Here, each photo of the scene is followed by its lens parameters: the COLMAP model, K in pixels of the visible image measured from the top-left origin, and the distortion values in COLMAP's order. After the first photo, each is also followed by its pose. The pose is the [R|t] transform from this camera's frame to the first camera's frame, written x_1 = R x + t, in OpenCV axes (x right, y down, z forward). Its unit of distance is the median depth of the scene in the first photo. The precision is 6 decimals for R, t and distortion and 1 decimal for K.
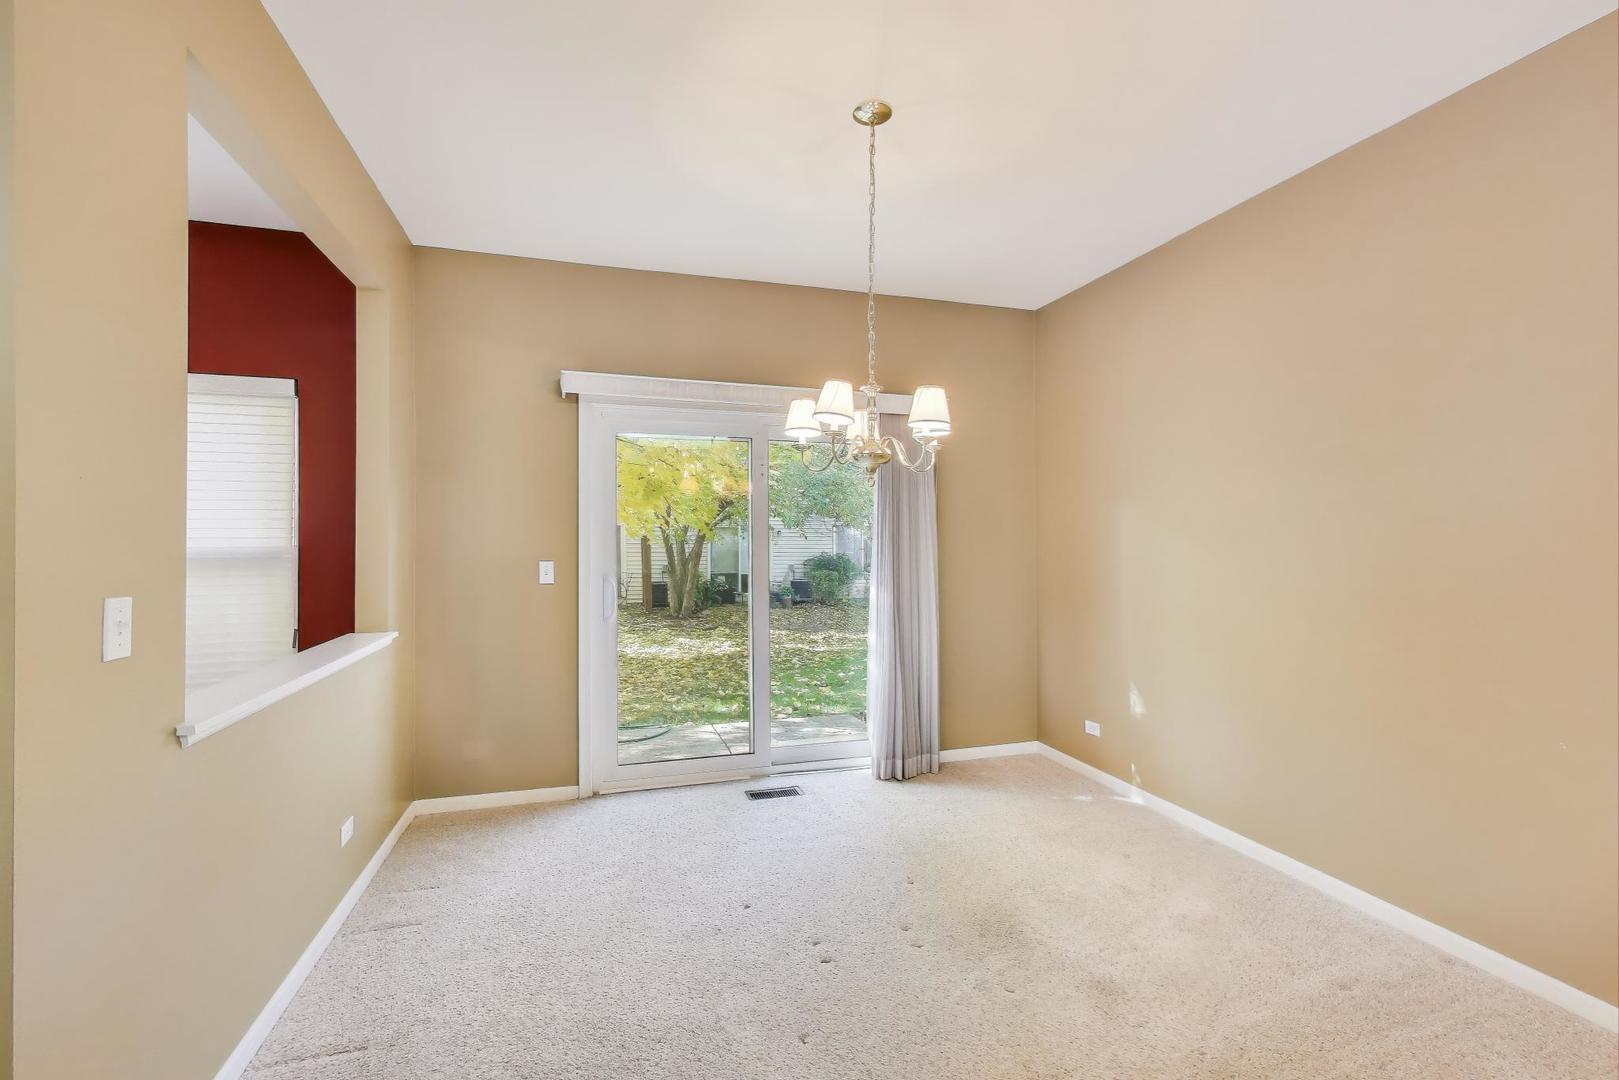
lens RADIAL K [[747.5, 0, 871.2], [0, 747.5, 532.6], [0, 0, 1]] dist [-0.000114, 0.000082]
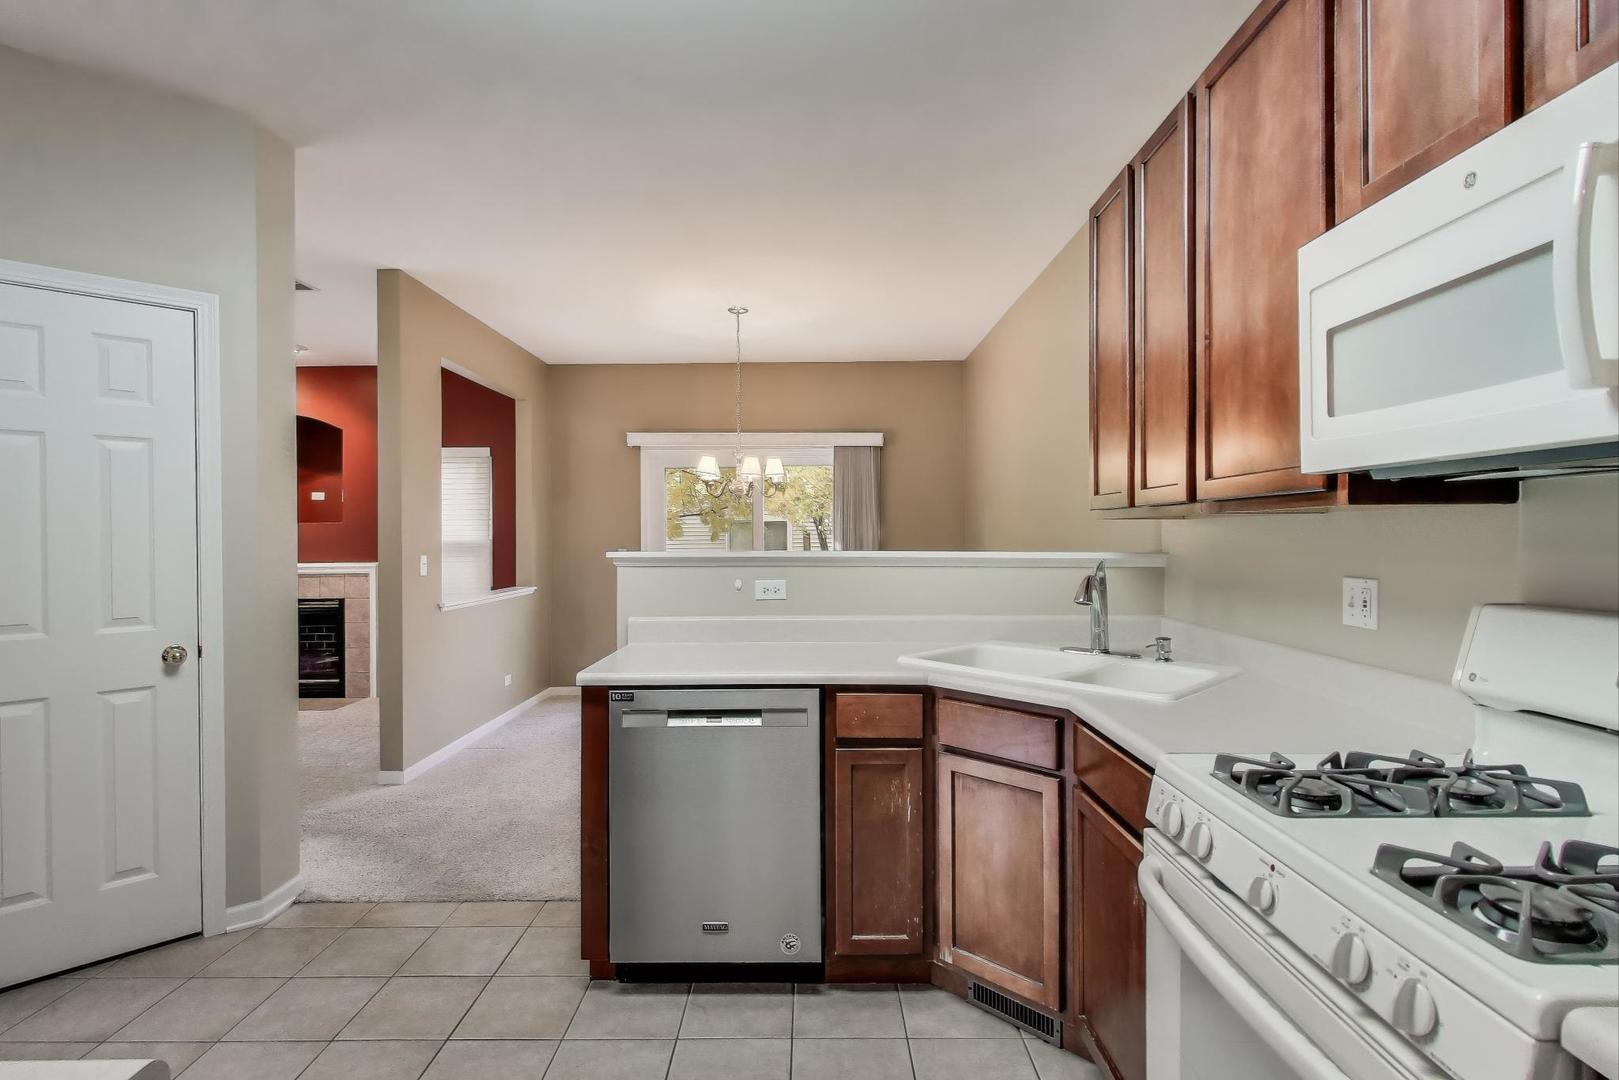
lens RADIAL K [[790.8, 0, 809.5], [0, 790.8, 540.0], [0, 0, 1]] dist [0.001288, 0.000081]
pose [[0.952785, -0.000153, -0.303644, 0.592295], [0.004643, 0.999890, 0.014062, -0.006493], [0.303609, -0.014808, 0.952682, -0.640525]]
